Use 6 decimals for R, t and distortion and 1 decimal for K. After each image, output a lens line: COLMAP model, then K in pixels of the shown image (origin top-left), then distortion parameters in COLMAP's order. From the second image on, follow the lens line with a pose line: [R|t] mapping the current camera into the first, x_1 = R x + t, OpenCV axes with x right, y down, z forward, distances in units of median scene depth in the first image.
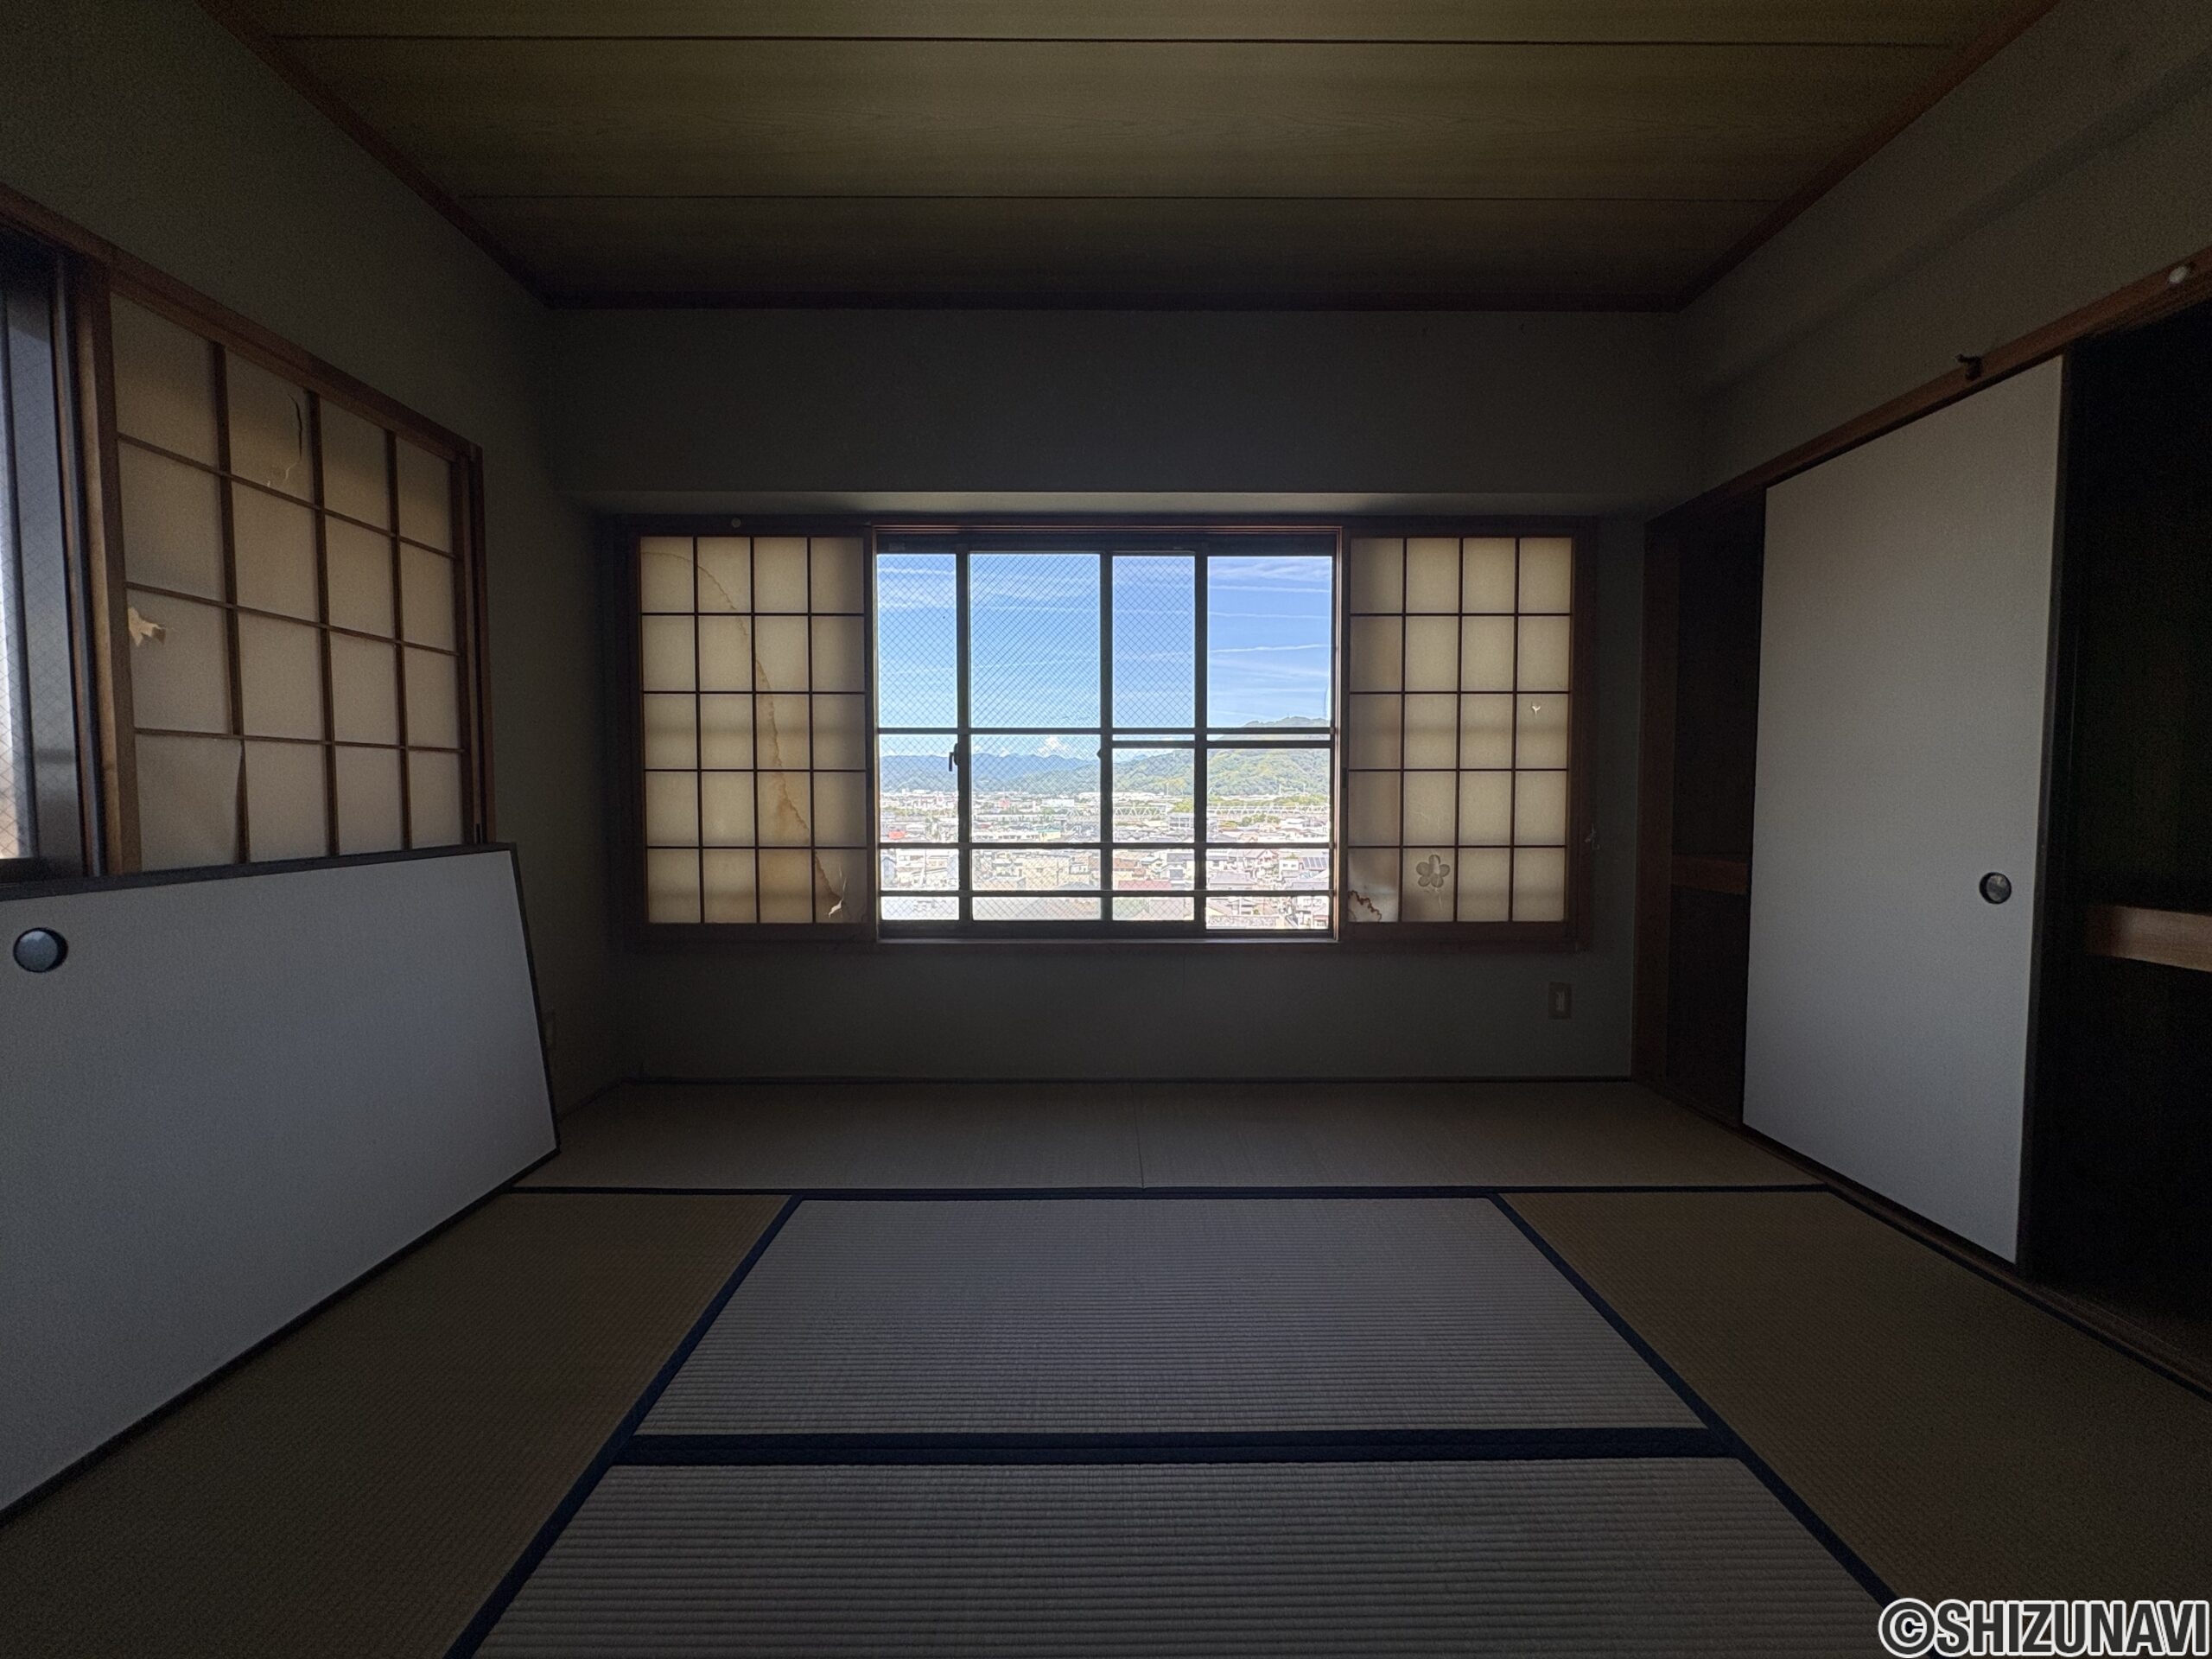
lens RADIAL K [[880.6, 0, 1107.2], [0, 880.6, 832.6], [0, 0, 1]] dist [-0.000500, -0.000491]
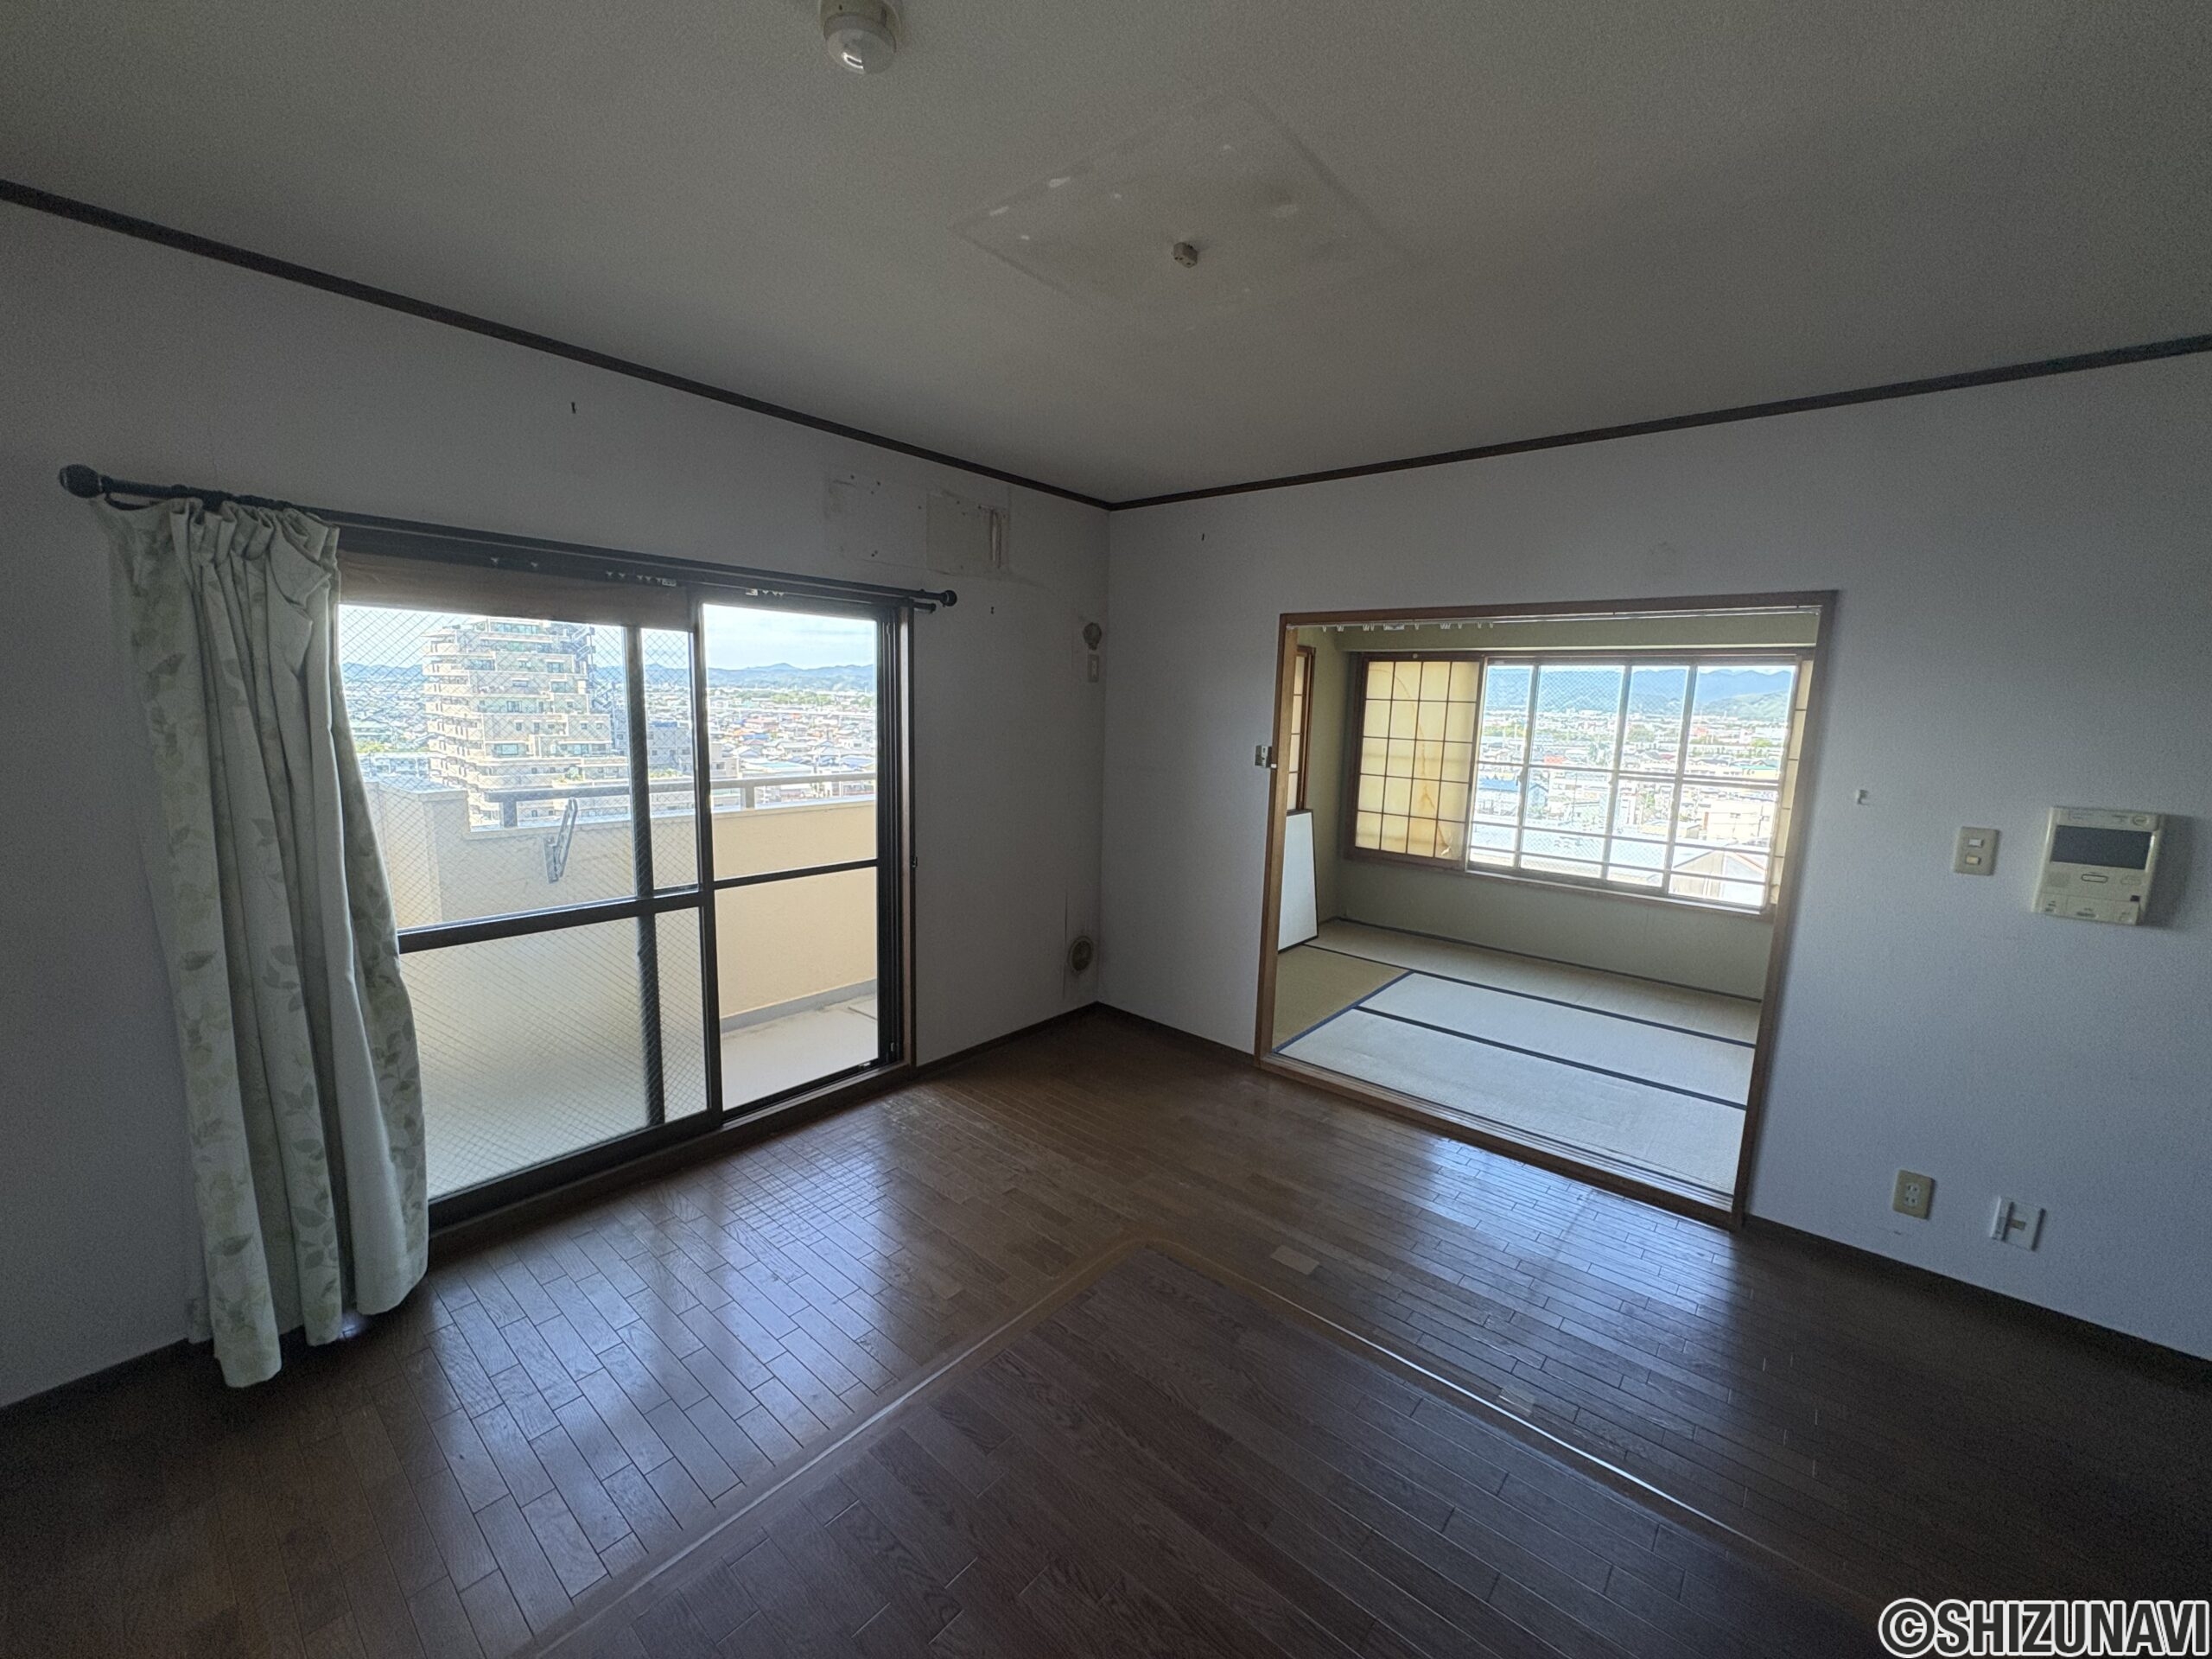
lens RADIAL K [[880.6, 0, 1106.9], [0, 880.6, 826.4], [0, 0, 1]] dist [-0.000500, -0.000491]
pose [[0.759536, 0.118450, -0.639590, 0.362353], [-0.061289, 0.991938, 0.110921, -0.139094], [0.647572, -0.045049, 0.760672, -0.967356]]
